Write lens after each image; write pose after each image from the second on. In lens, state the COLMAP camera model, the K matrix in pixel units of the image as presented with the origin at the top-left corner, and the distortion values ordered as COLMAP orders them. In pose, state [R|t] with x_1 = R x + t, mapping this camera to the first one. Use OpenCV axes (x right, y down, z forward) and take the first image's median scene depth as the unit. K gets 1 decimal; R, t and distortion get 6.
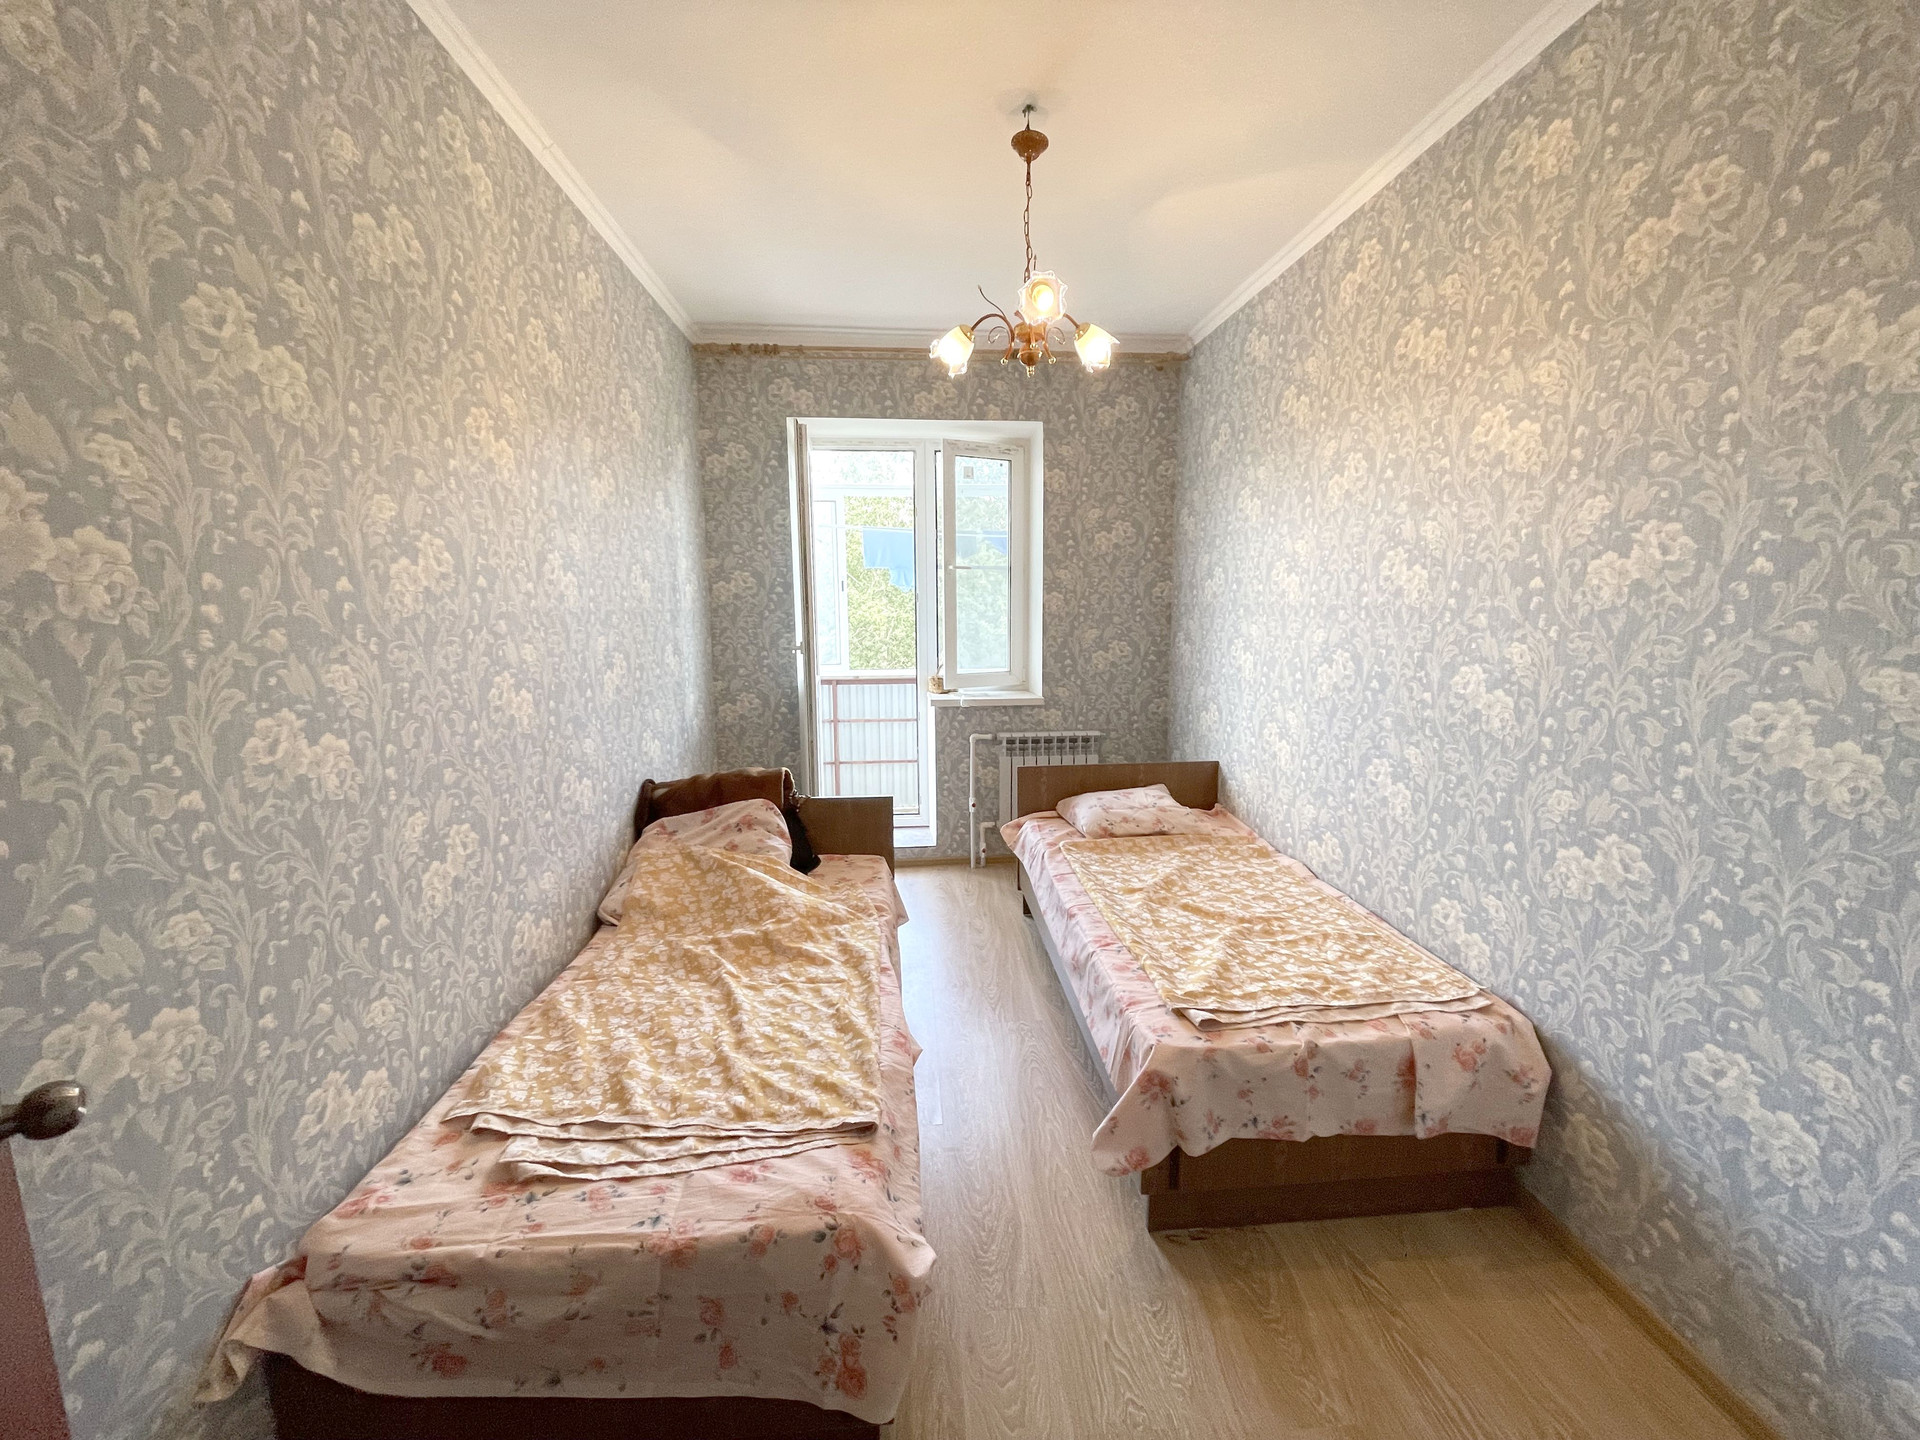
lens RADIAL K [[775.5, 0, 955.2], [0, 775.5, 715.4], [0, 0, 1]] dist [-0.015042, 0.009816]
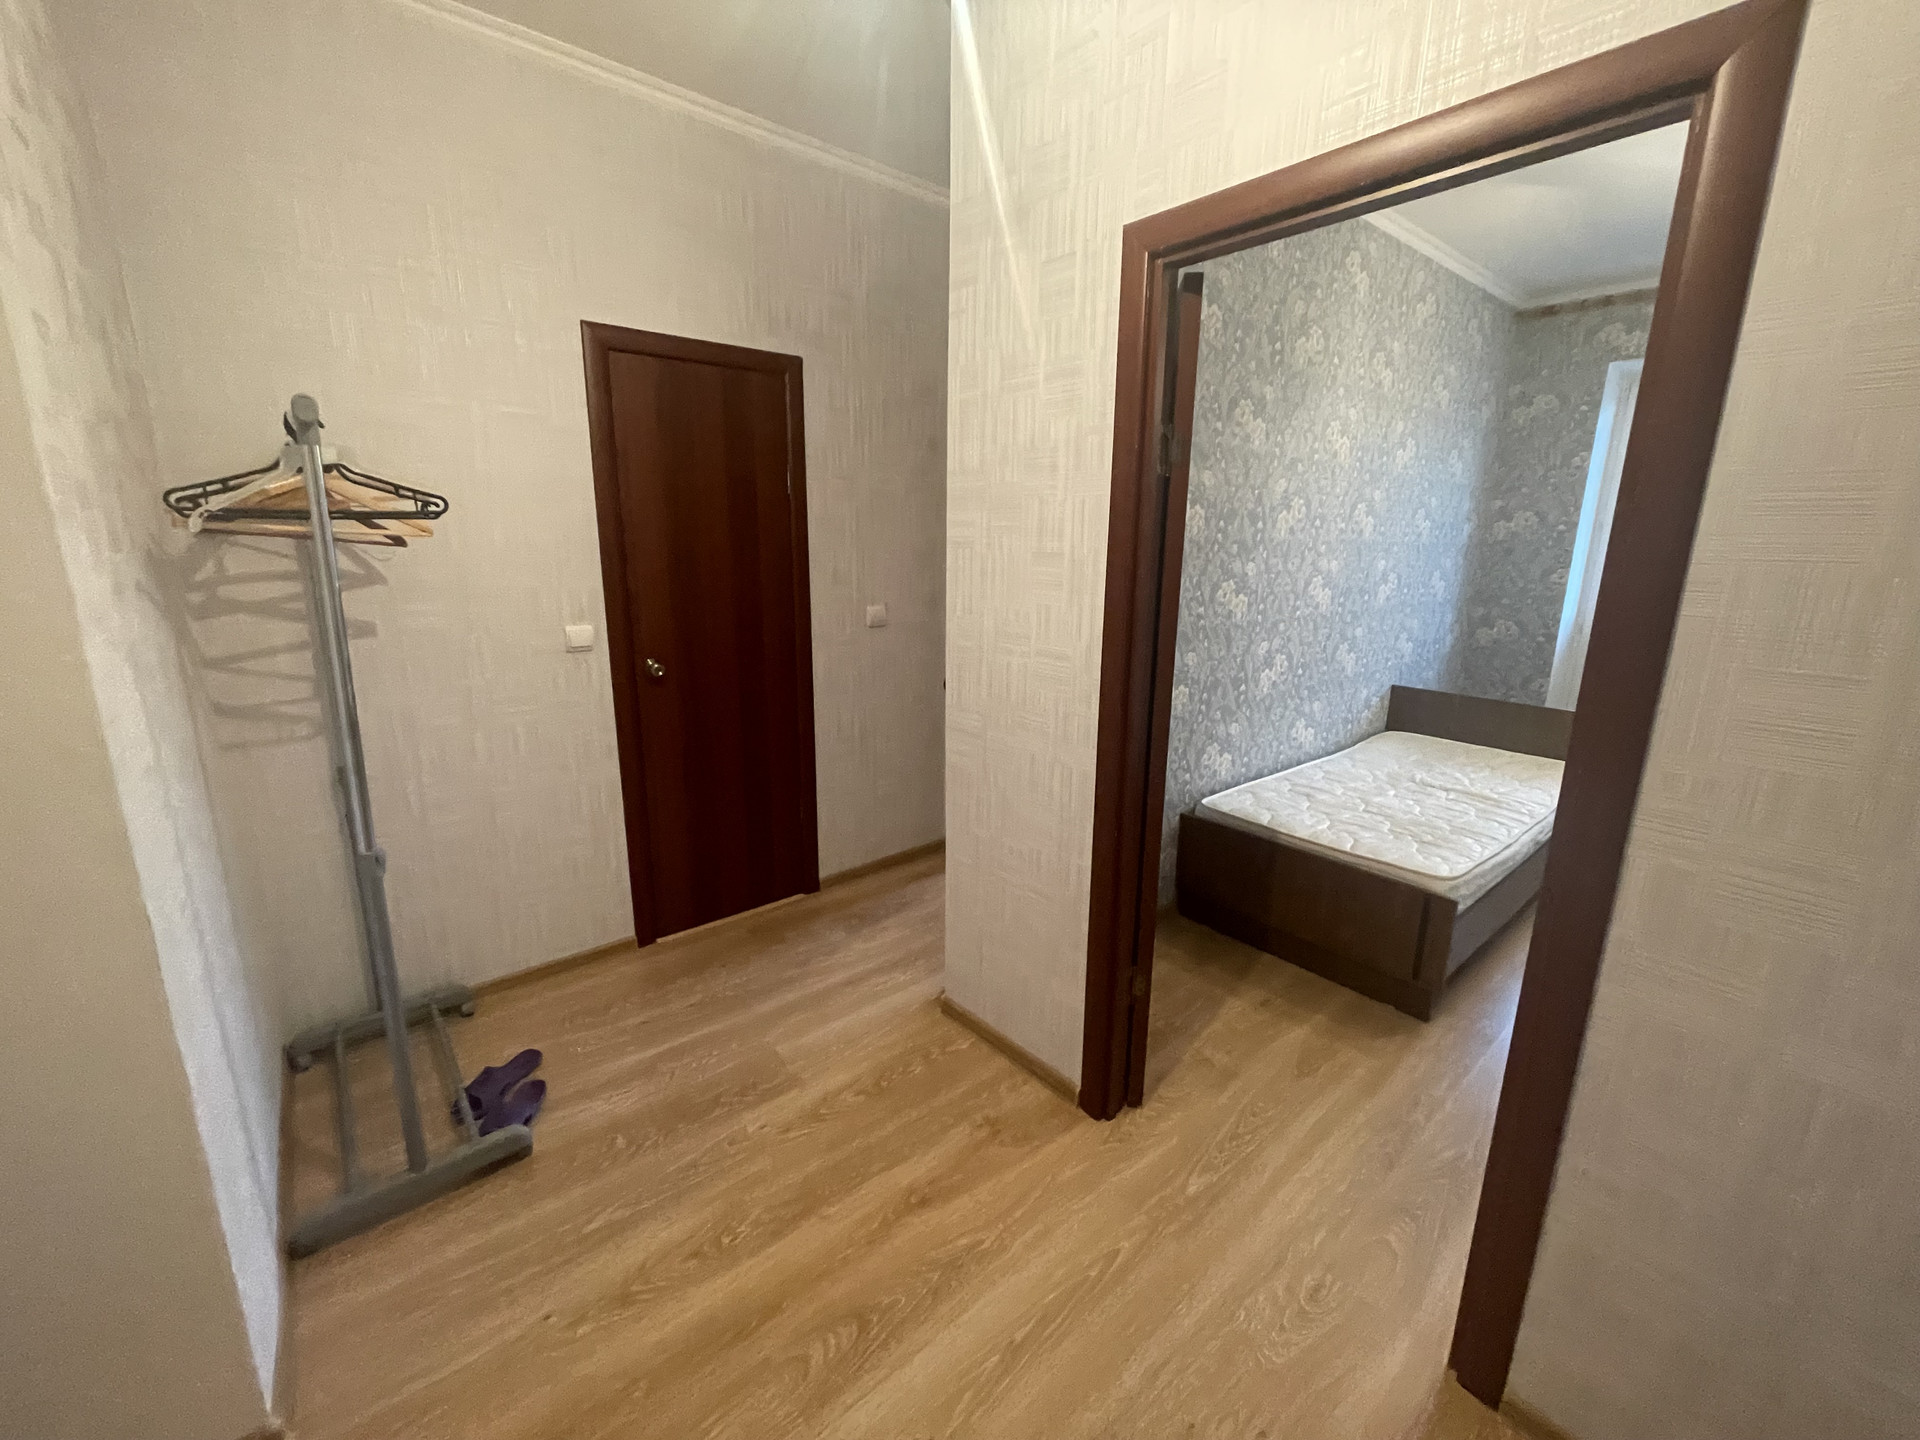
lens RADIAL K [[775.5, 0, 955.2], [0, 775.5, 715.4], [0, 0, 1]] dist [-0.015042, 0.009816]
pose [[0.589021, 0.198803, -0.783282, 0.467878], [-0.132911, 0.979901, 0.148759, 0.133814], [0.797113, 0.016484, 0.603606, -0.909100]]
